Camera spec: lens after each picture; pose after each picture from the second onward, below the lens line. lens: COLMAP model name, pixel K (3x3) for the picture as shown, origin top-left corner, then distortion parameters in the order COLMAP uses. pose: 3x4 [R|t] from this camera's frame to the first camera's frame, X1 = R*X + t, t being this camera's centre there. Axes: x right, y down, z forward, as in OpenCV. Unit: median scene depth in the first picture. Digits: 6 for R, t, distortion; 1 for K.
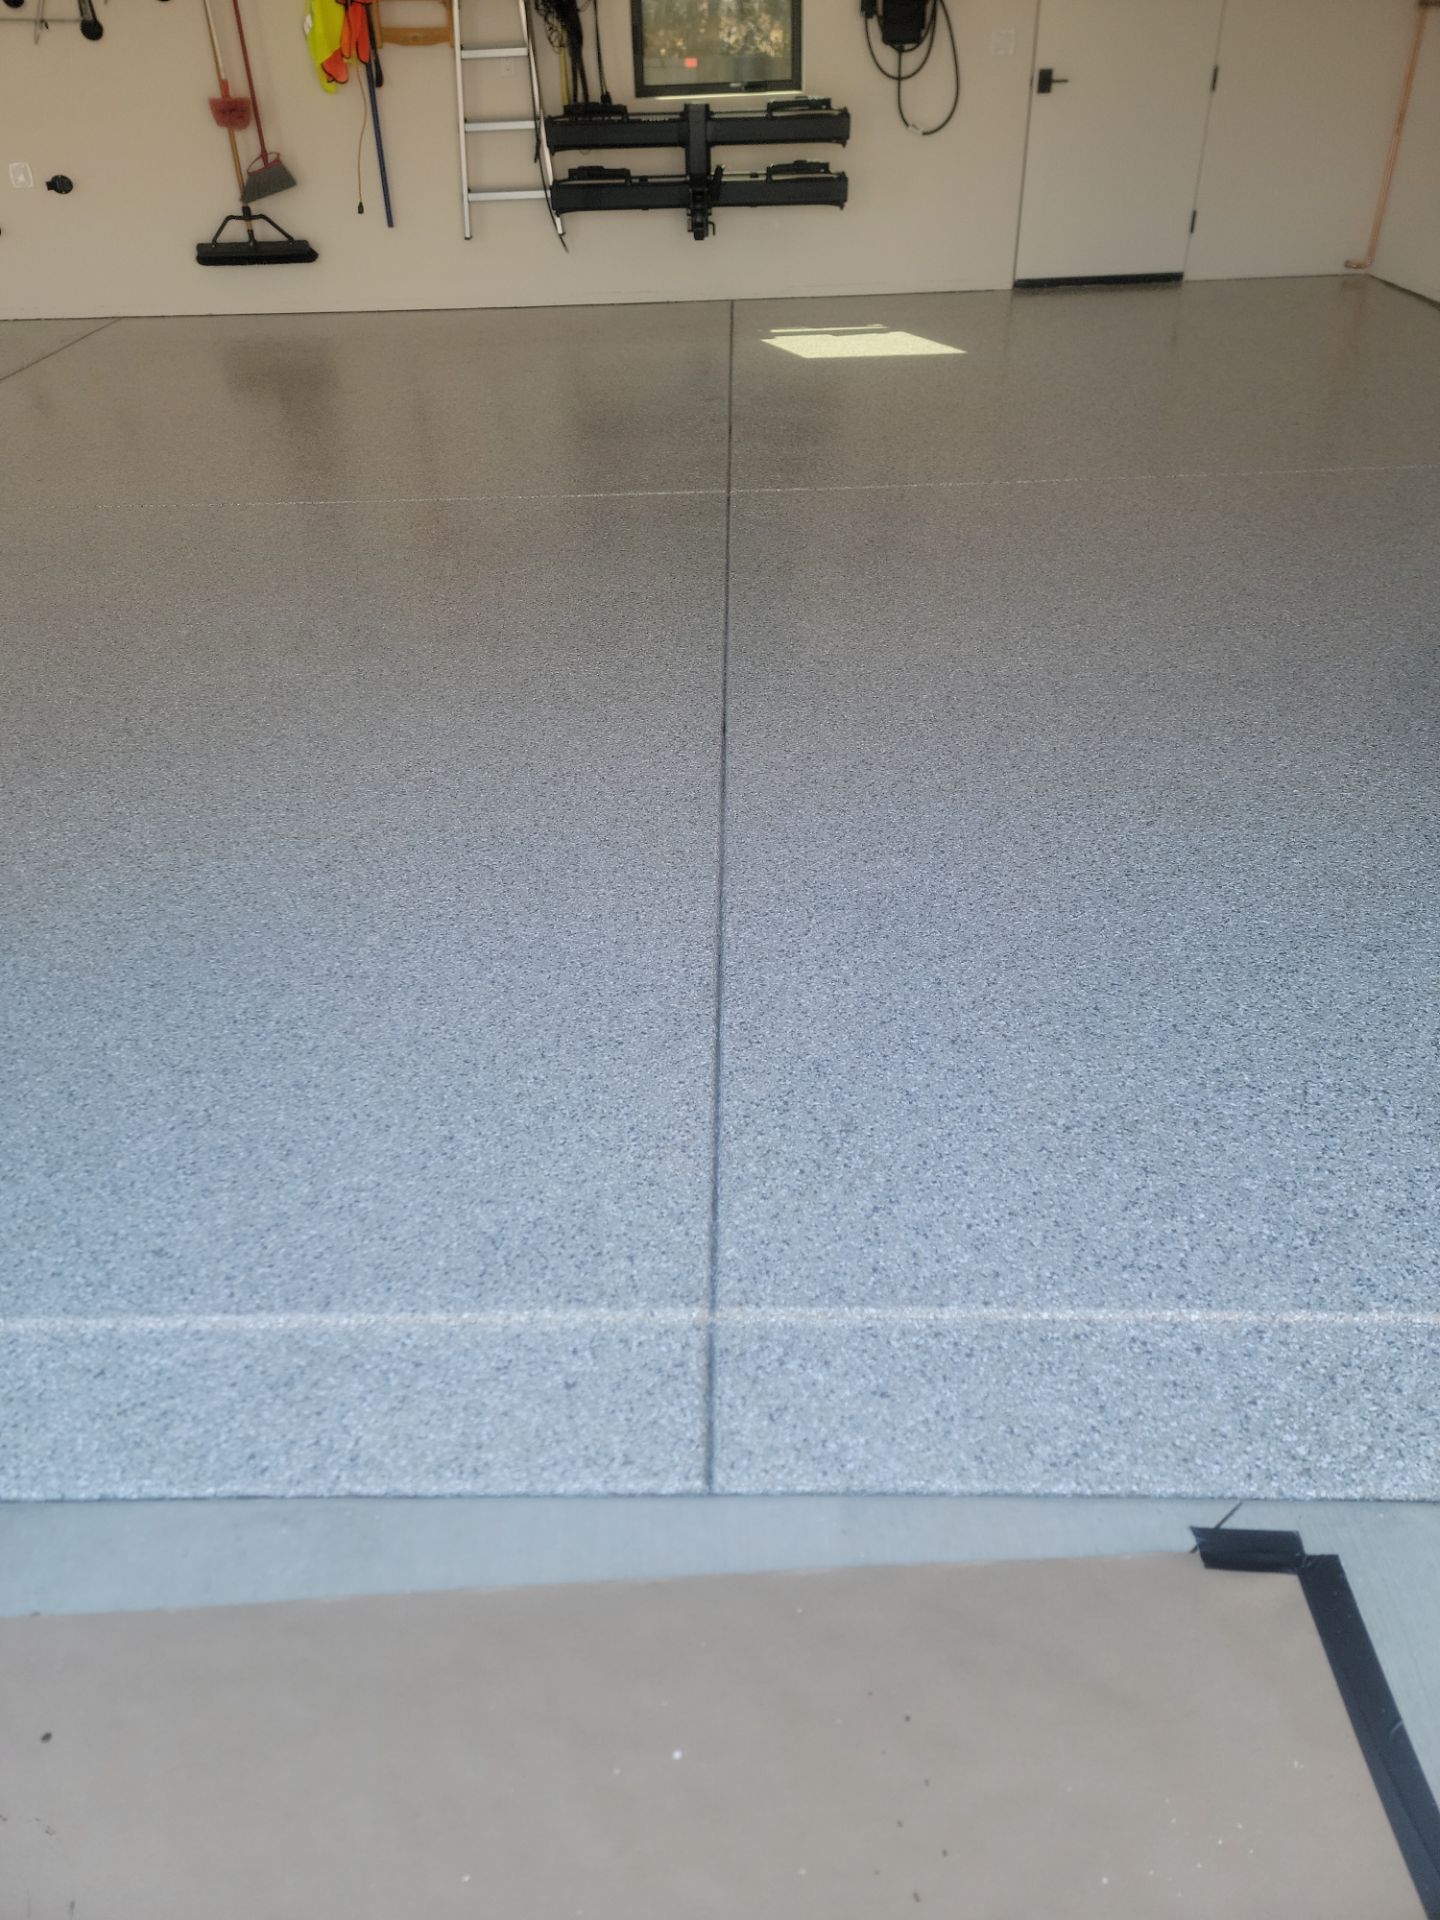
lens RADIAL K [[1324.1, 0, 706.4], [0, 1324.1, 951.7], [0, 0, 1]] dist [0.092610, -0.086436]
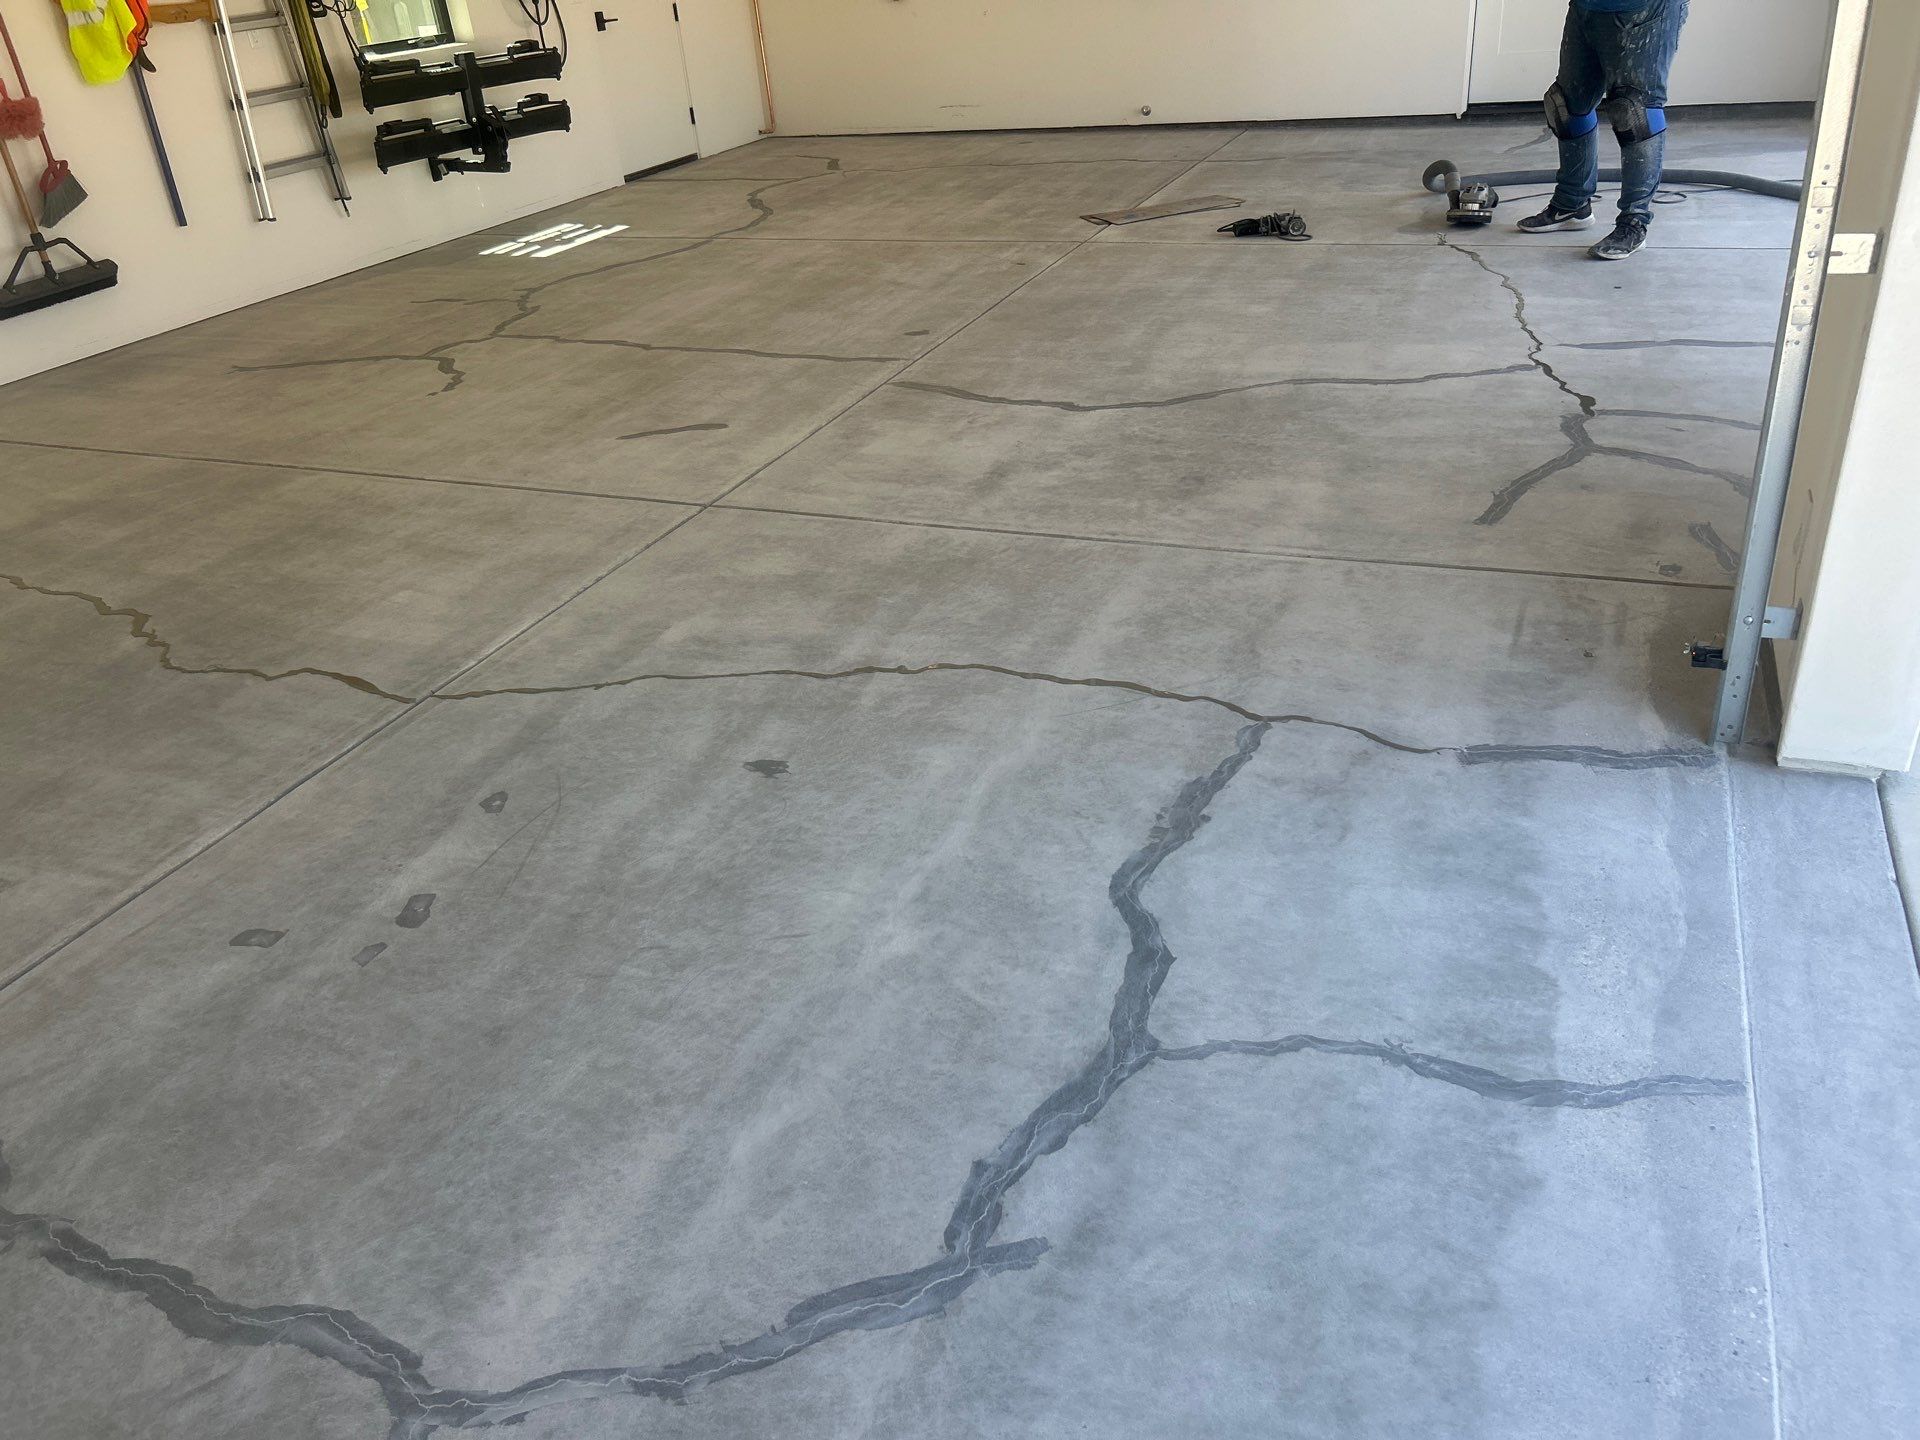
lens RADIAL K [[1445.0, 0, 978.1], [0, 1445.0, 719.0], [0, 0, 1]] dist [0.039535, -0.045342]
pose [[0.350583, -0.448926, 0.821923, -0.992427], [0.578958, 0.793724, 0.186576, -0.196634], [-0.736138, 0.410449, 0.538175, 0.311576]]
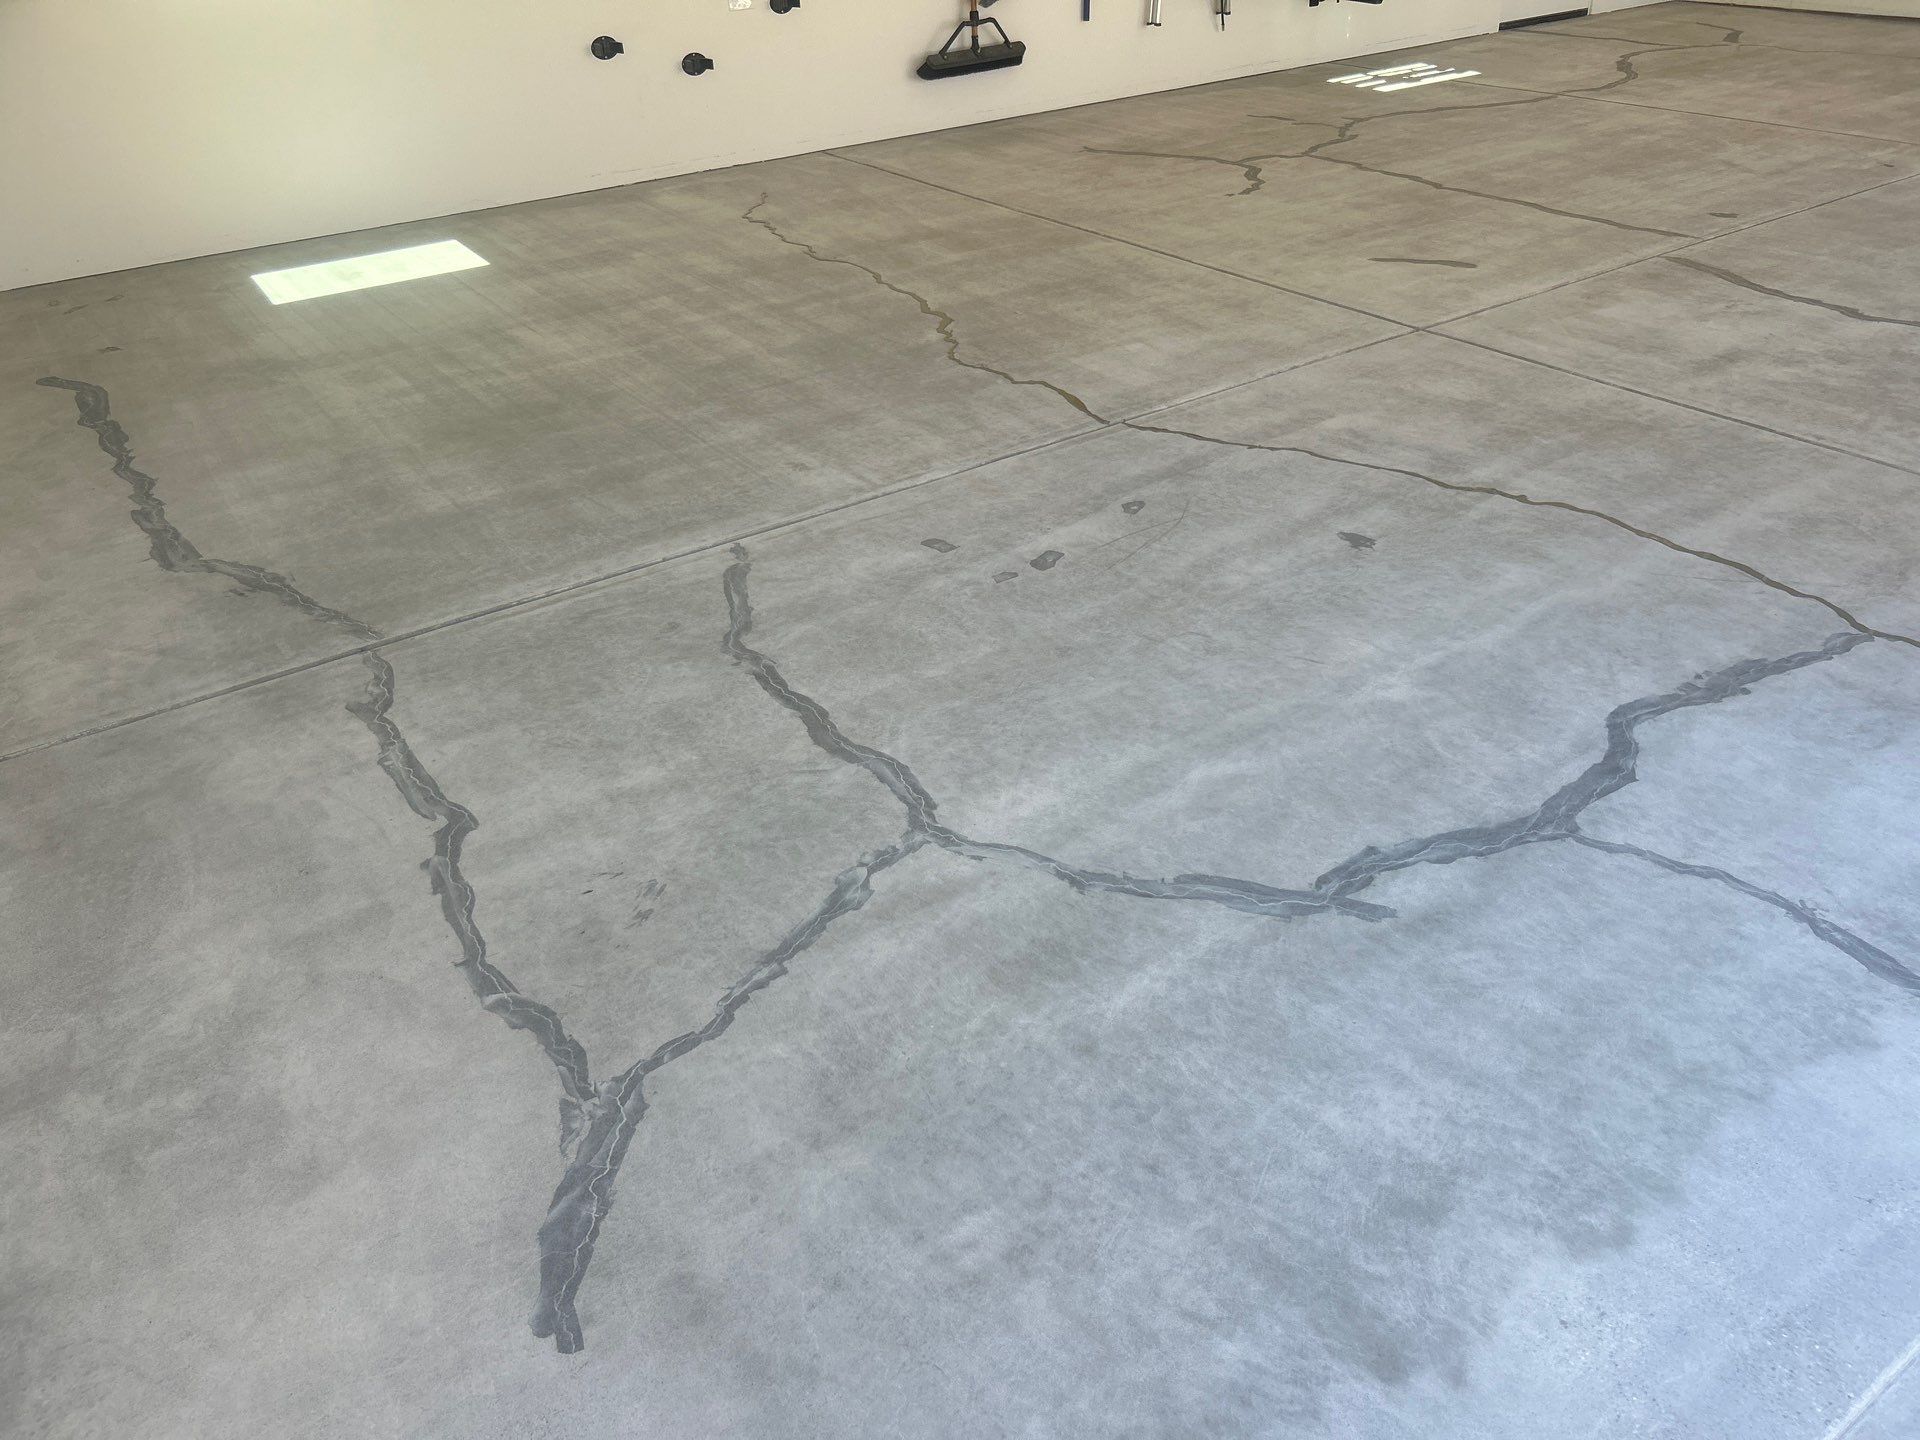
lens RADIAL K [[1445.0, 0, 959.0], [0, 1445.0, 727.6], [0, 0, 1]] dist [0.039535, -0.045342]
pose [[0.808209, -0.314906, 0.497627, -1.036151], [0.344362, 0.938206, 0.034424, -0.146805], [-0.477716, 0.143542, 0.866708, 0.248240]]
